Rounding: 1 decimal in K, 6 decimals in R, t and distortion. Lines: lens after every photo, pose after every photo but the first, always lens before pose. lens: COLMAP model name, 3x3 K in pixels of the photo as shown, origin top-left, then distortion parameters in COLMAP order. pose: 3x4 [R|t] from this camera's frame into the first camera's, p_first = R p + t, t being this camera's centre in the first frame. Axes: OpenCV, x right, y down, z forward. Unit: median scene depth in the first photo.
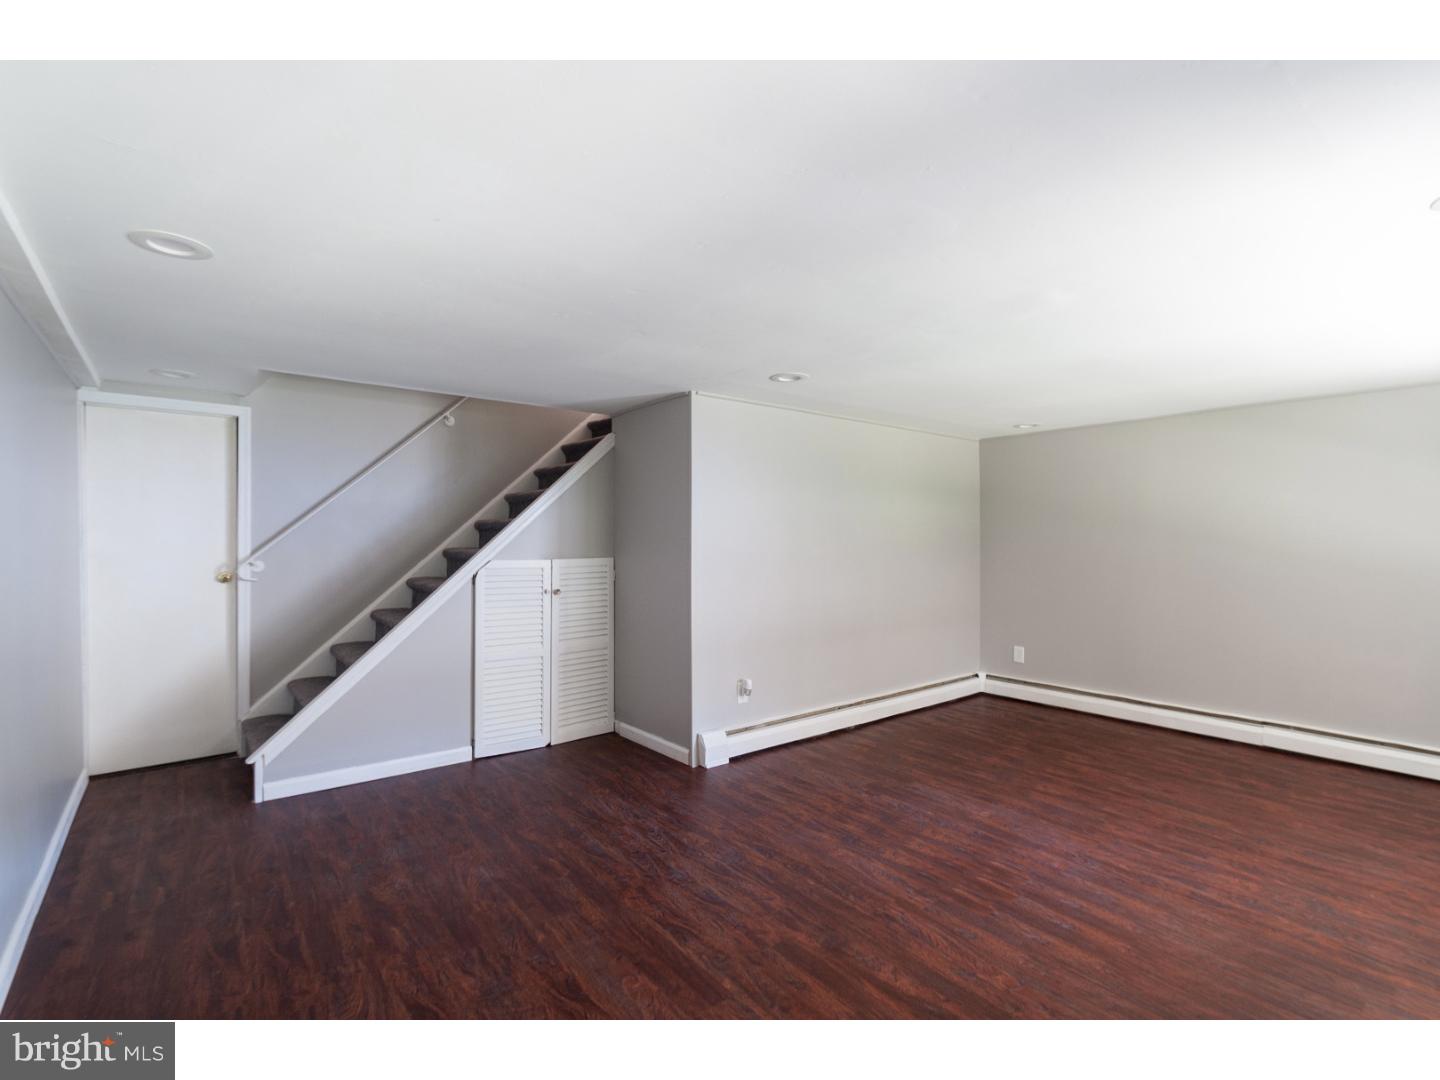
lens RADIAL K [[686.0, 0, 719.2], [0, 686.0, 540.5], [0, 0, 1]] dist [0.002668, -0.000917]
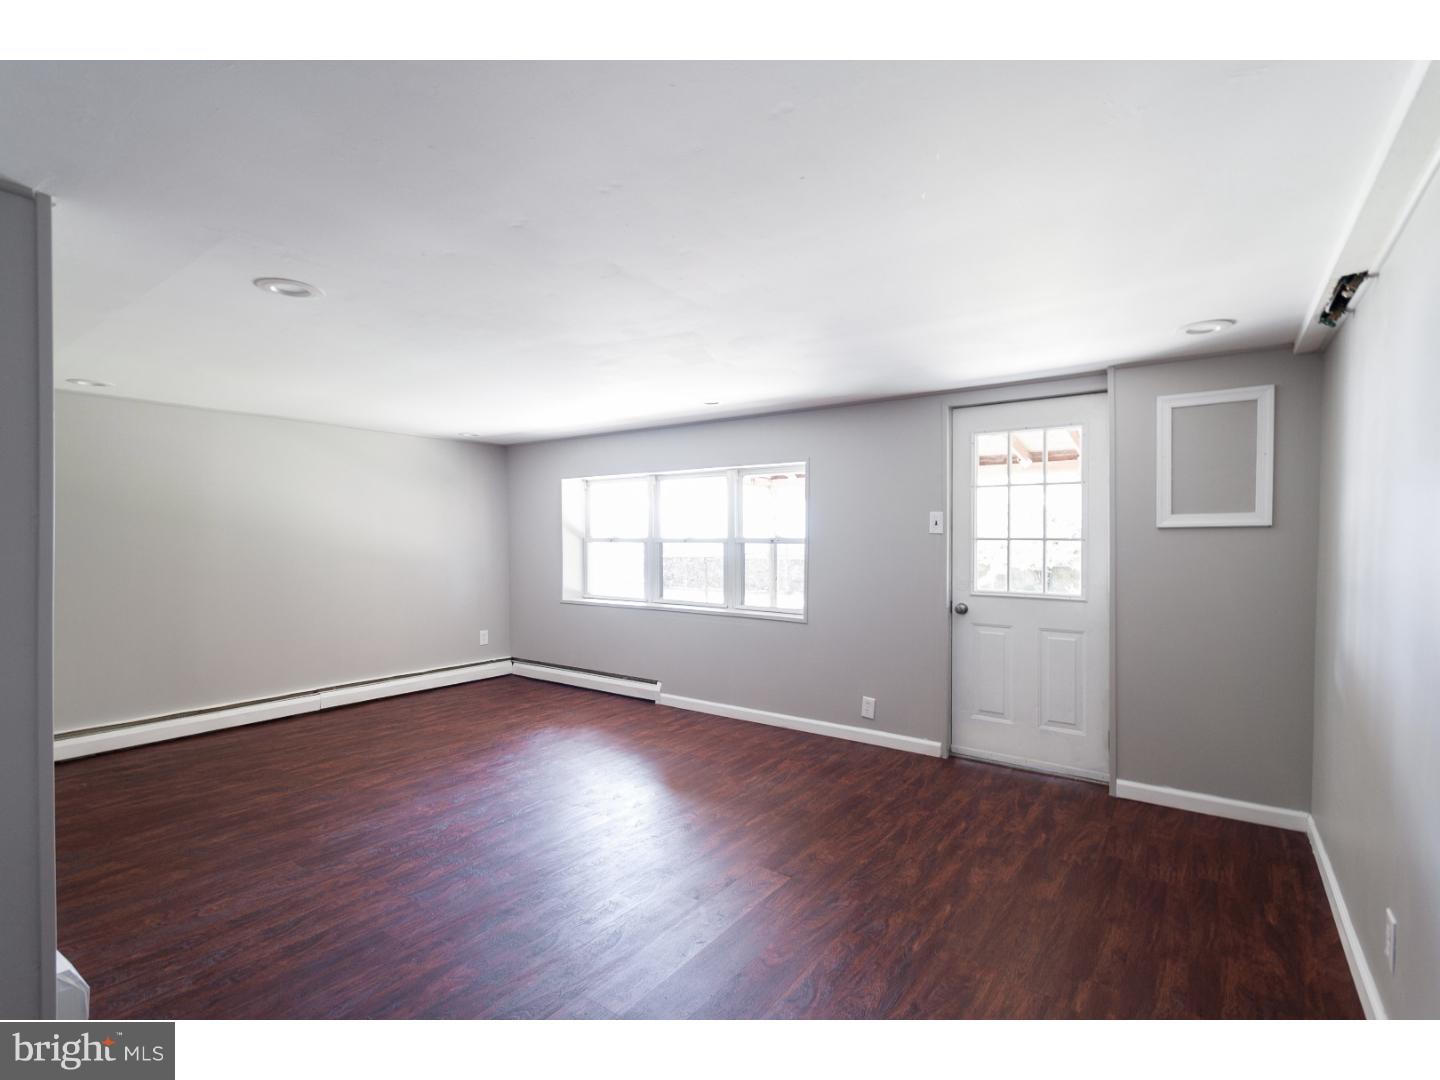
lens RADIAL K [[686.0, 0, 718.9], [0, 686.0, 538.2], [0, 0, 1]] dist [0.002668, -0.000917]
pose [[-0.275423, -0.006275, 0.961303, -0.620523], [0.003933, 0.999963, 0.007654, -0.003866], [-0.961315, 0.005889, -0.275388, 0.766048]]
